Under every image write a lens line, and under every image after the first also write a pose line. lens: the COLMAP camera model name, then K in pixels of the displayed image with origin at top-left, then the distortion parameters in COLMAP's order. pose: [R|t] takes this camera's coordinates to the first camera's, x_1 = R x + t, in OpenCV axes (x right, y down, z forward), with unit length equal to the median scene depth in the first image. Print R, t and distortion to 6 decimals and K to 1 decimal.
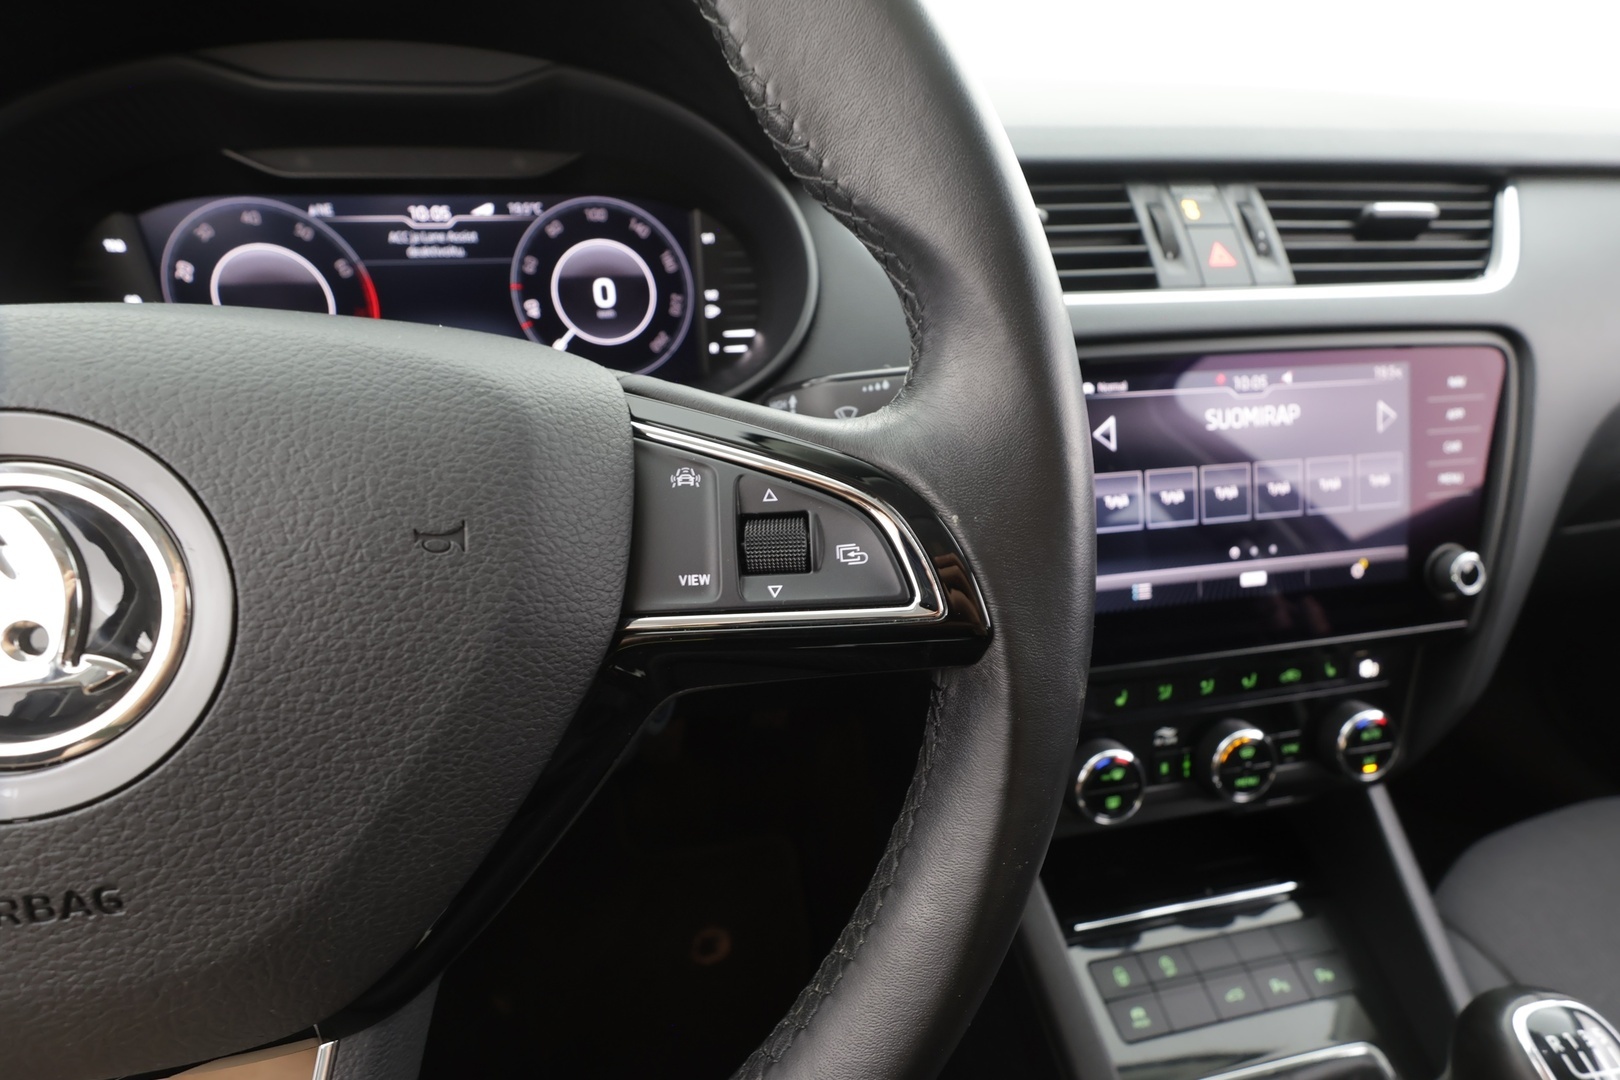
lens RADIAL K [[752.1, 0, 816.6], [0, 752.1, 533.6], [0, 0, 1]] dist [0.003498, 0.000424]
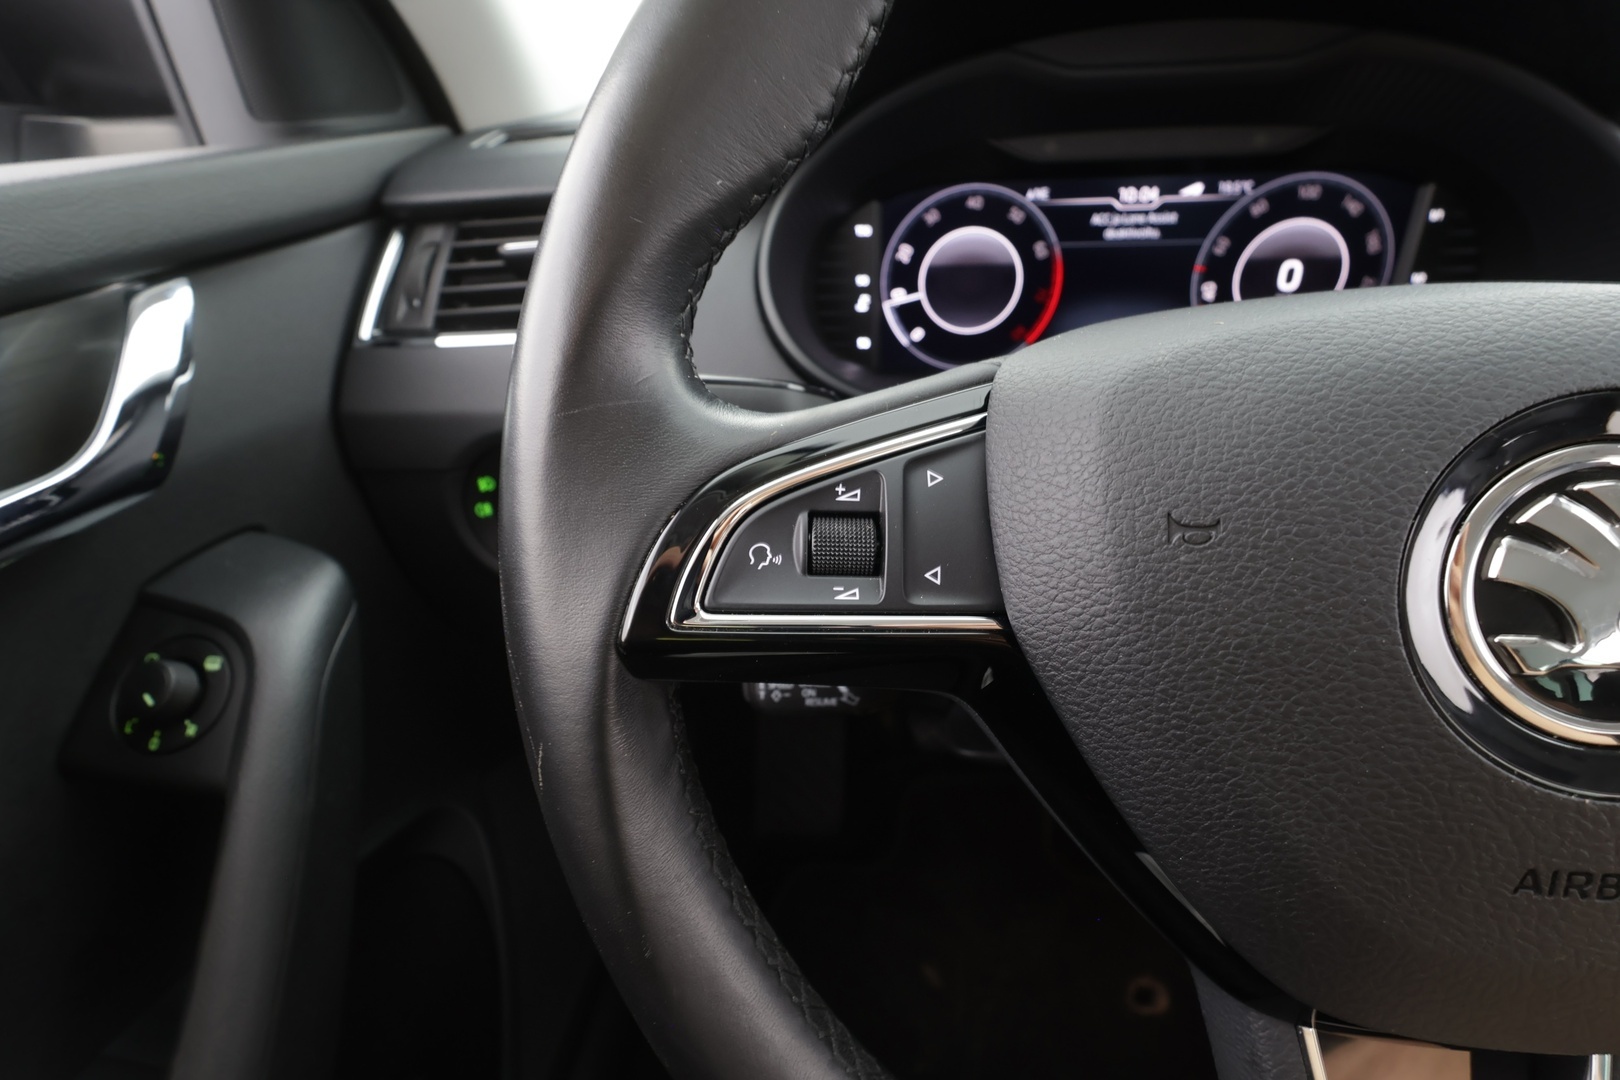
lens RADIAL K [[744.8, 0, 810.0], [0, 744.8, 540.0], [0, 0, 1]] dist [0.000151, 0.000520]
pose [[0.946129, 0.114961, -0.302693, -0.560800], [-0.108052, 0.993359, 0.039531, 0.038208], [0.305227, -0.004695, 0.952268, -0.076441]]
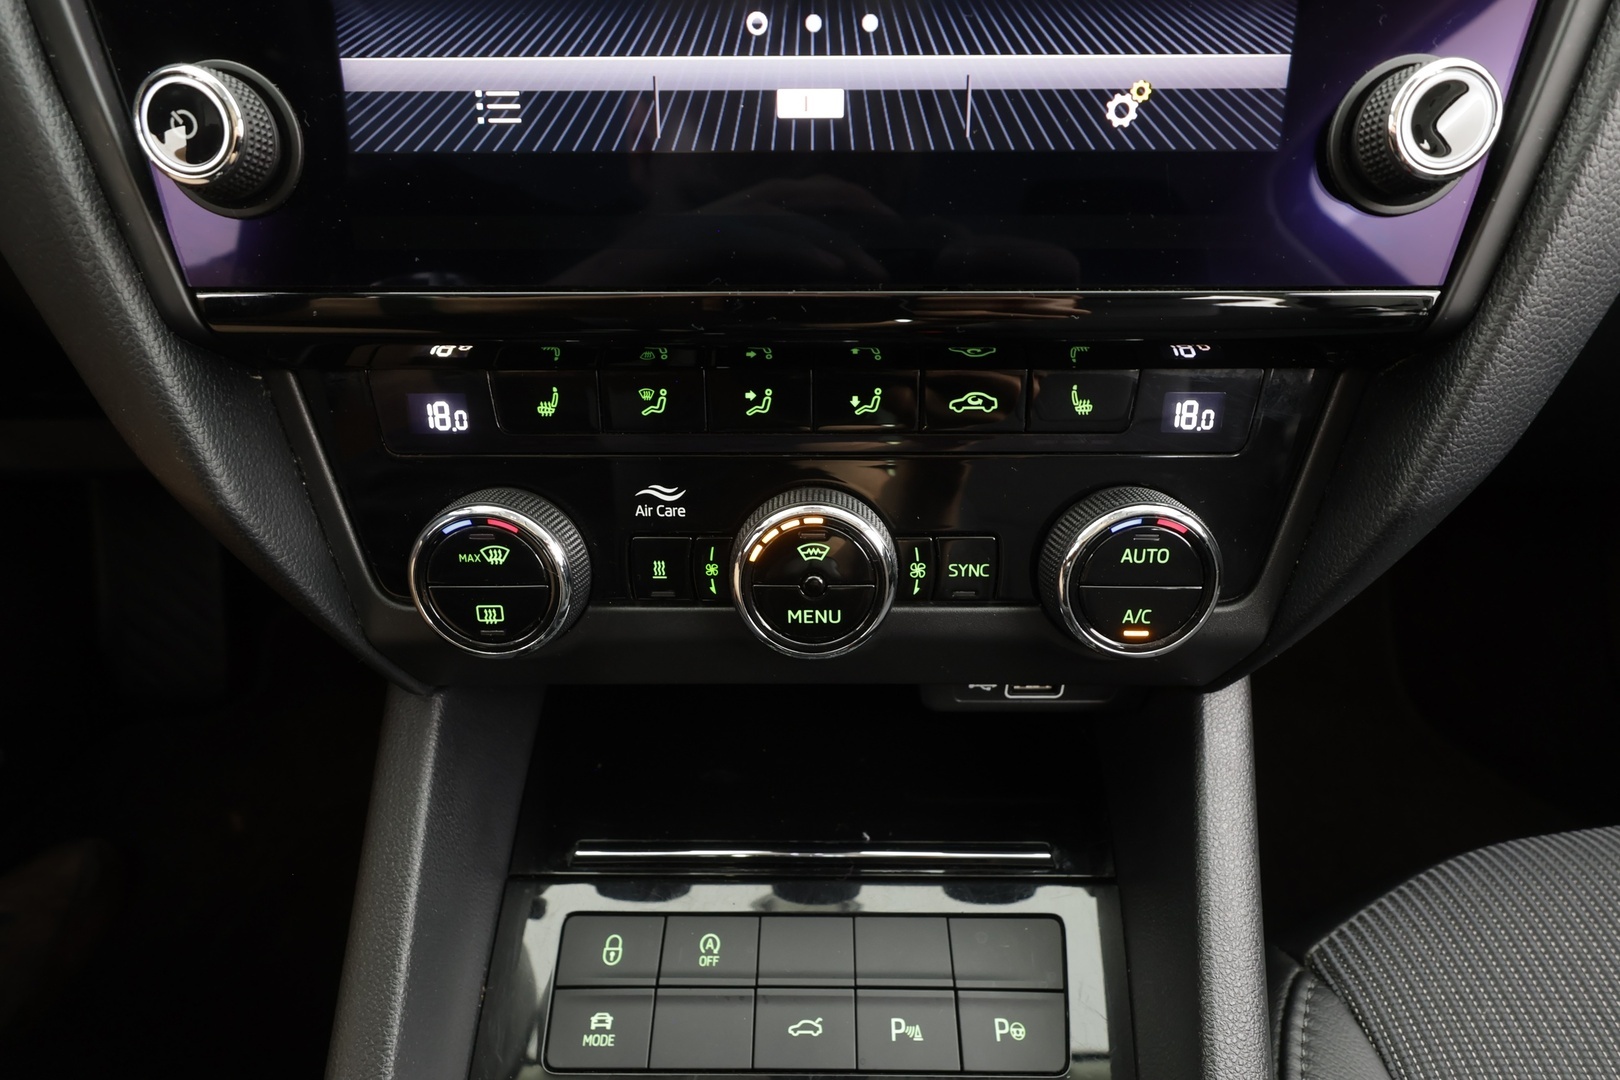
lens RADIAL K [[797.9, 0, 810.0], [0, 797.9, 540.0], [0, 0, 1]] dist [0.000071, 0.000277]
pose [[0.977416, 0.110209, -0.180312, 0.672838], [-0.085315, 0.986407, 0.140439, 0.224511], [0.193338, -0.121884, 0.973532, 0.558100]]
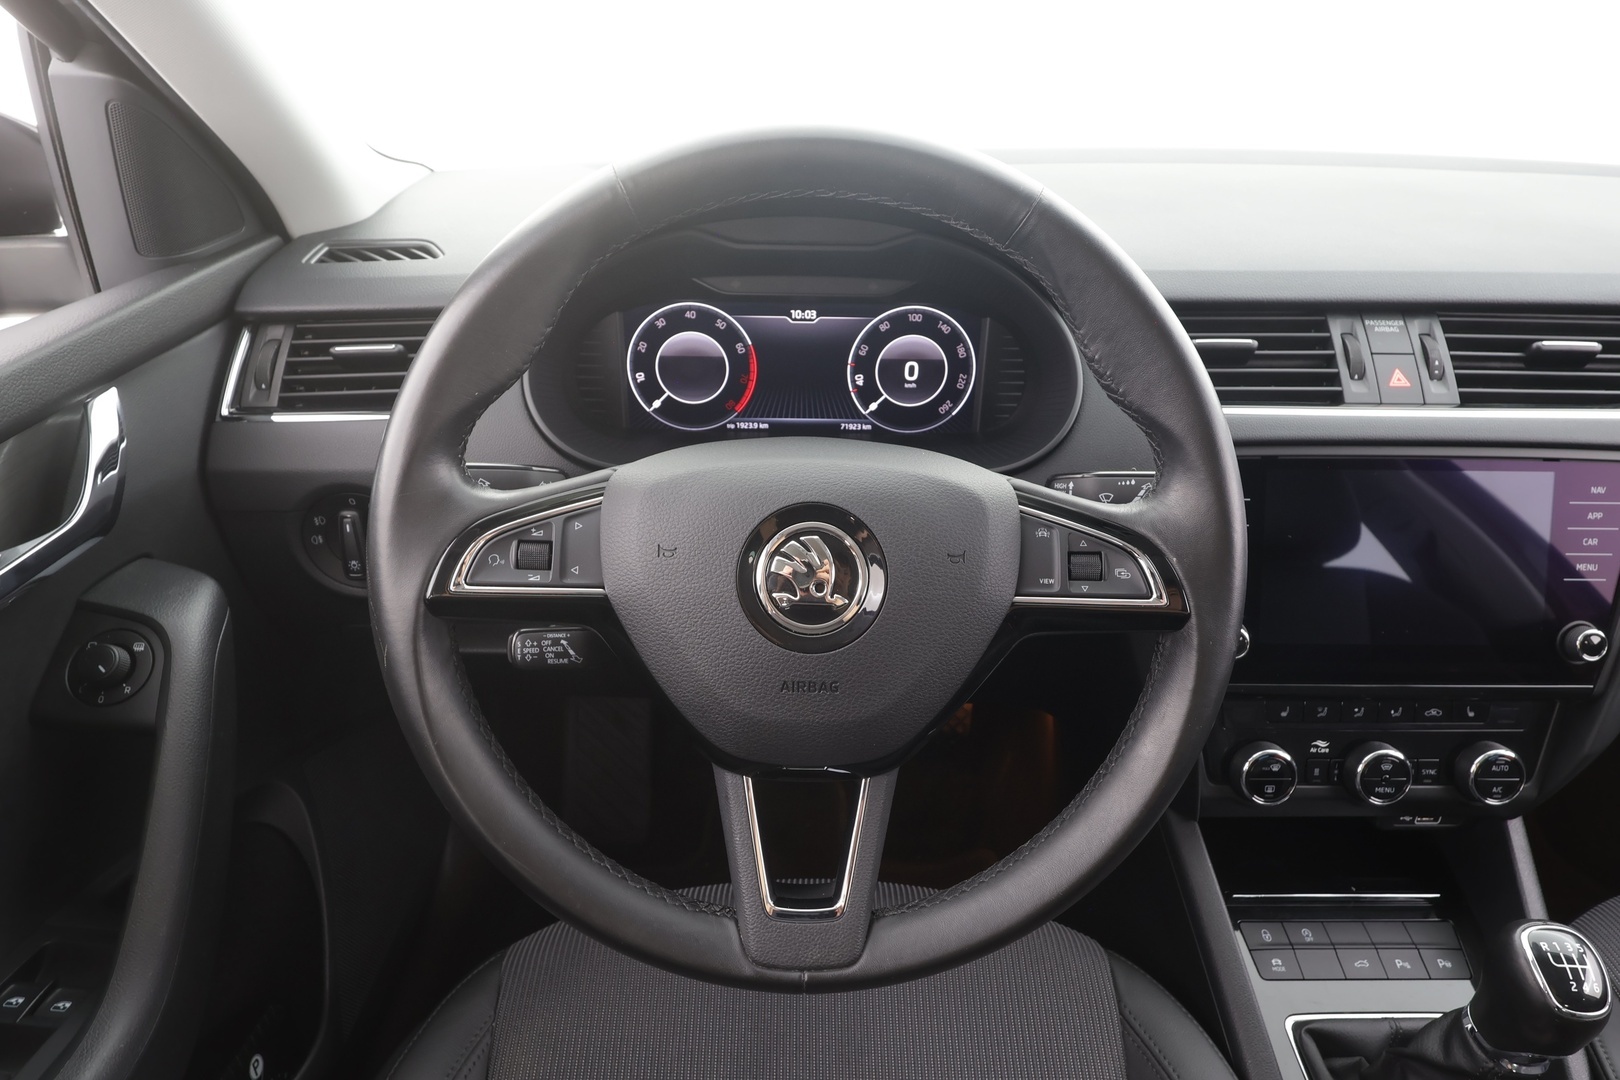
lens RADIAL K [[923.9, 0, 815.0], [0, 923.9, 547.7], [0, 0, 1]] dist [-0.001690, 0.003304]
pose [[0.983251, 0.093713, -0.156321, -0.171459], [-0.094492, 0.995523, 0.002458, 0.011106], [0.155852, 0.012354, 0.987703, -0.711426]]
